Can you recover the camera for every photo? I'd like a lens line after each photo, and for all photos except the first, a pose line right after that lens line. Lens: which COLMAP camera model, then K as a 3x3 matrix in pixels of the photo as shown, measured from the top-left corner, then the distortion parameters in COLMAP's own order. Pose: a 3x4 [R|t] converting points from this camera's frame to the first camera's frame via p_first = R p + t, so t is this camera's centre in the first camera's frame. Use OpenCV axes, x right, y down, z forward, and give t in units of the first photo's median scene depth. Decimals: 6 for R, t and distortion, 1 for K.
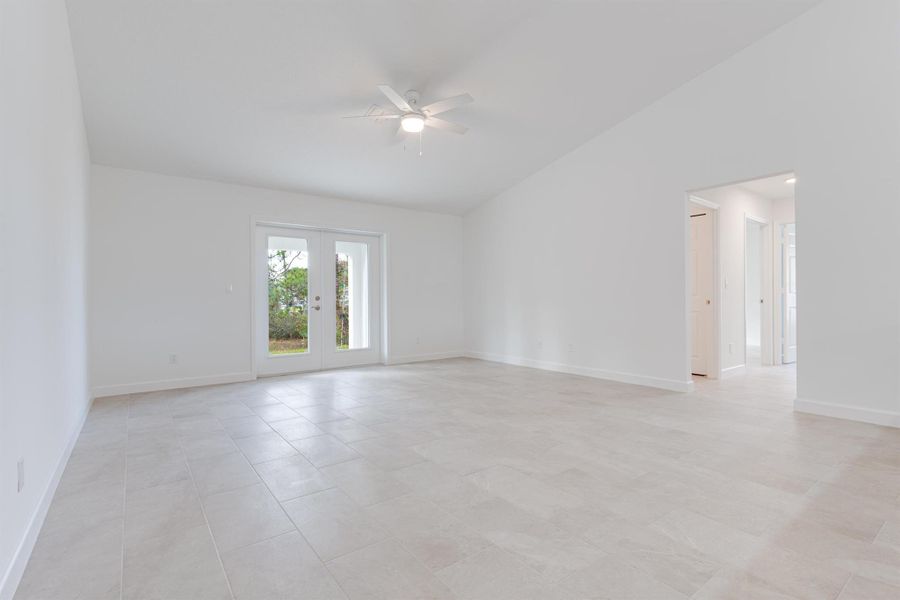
lens RADIAL K [[416.1, 0, 449.8], [0, 416.1, 301.6], [0, 0, 1]] dist [0.002223, 0.001645]
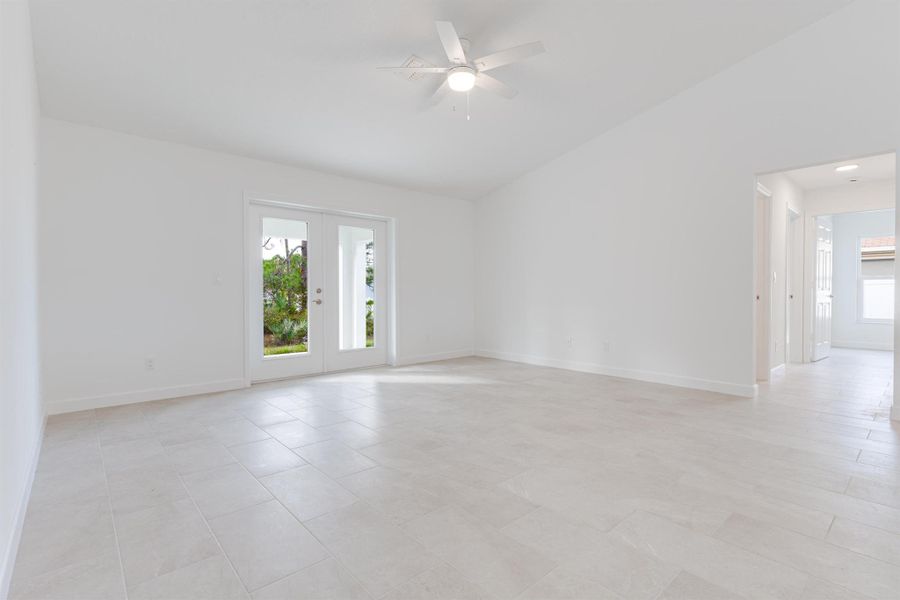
lens RADIAL K [[416.1, 0, 451.6], [0, 416.1, 303.8], [0, 0, 1]] dist [0.002223, 0.001645]
pose [[0.996240, 0.003752, 0.086558, -0.136155], [-0.005598, 0.999762, 0.021090, -0.001020], [-0.086458, -0.021495, 0.996024, 0.130724]]
